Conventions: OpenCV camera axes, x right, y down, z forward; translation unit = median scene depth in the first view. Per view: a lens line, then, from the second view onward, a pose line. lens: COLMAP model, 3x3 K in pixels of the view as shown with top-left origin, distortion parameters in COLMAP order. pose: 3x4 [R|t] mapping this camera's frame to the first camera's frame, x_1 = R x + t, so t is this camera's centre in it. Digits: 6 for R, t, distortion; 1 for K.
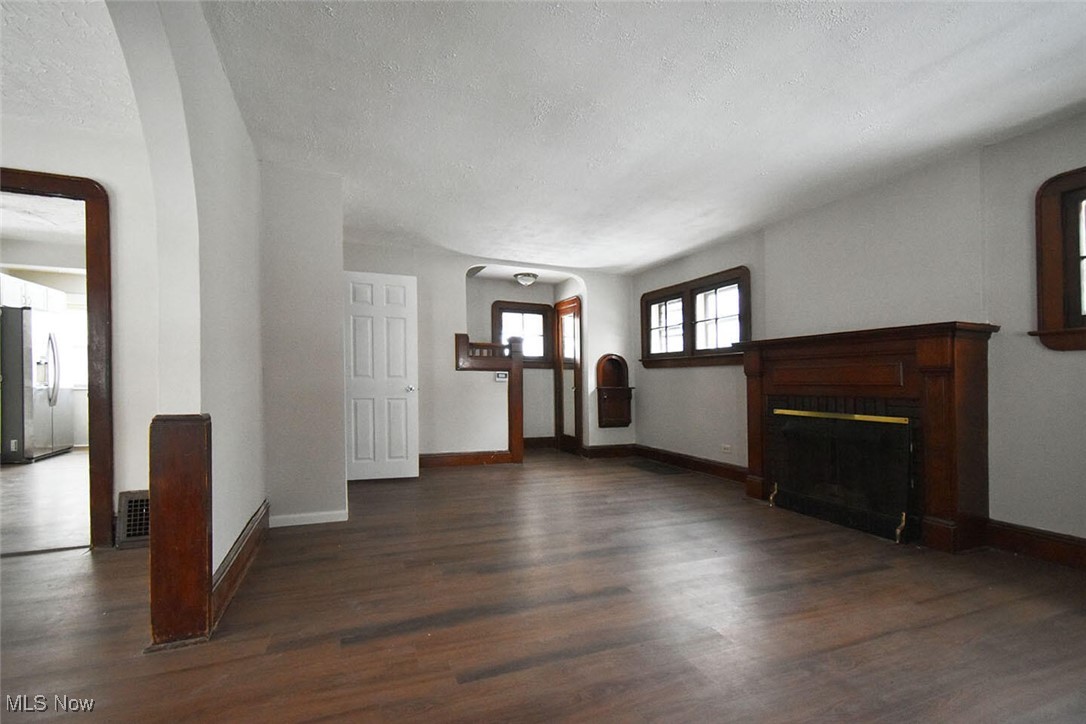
lens RADIAL K [[497.0, 0, 544.7], [0, 497.0, 381.1], [0, 0, 1]] dist [0.001321, 0.000166]
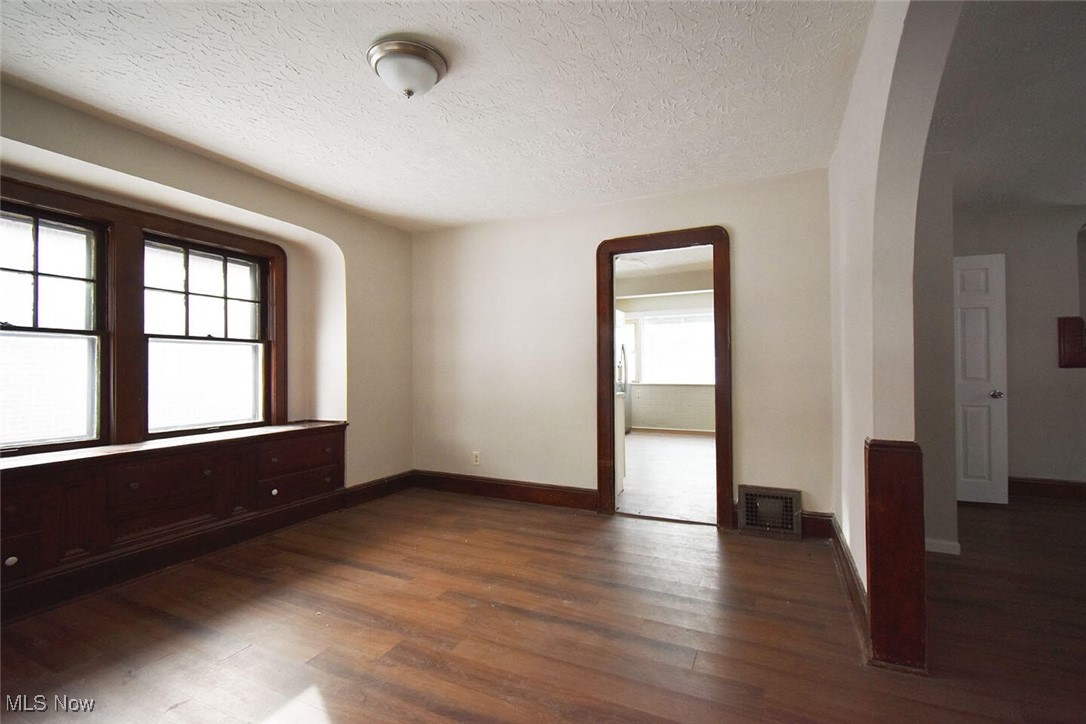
lens RADIAL K [[492.5, 0, 543.0], [0, 492.5, 362.0], [0, 0, 1]] dist [-0.000148, 0.000066]
pose [[0.682557, -0.021608, -0.730513, -0.313875], [0.011797, 0.999758, -0.018550, -0.050433], [0.730737, 0.004044, 0.682647, -0.131863]]
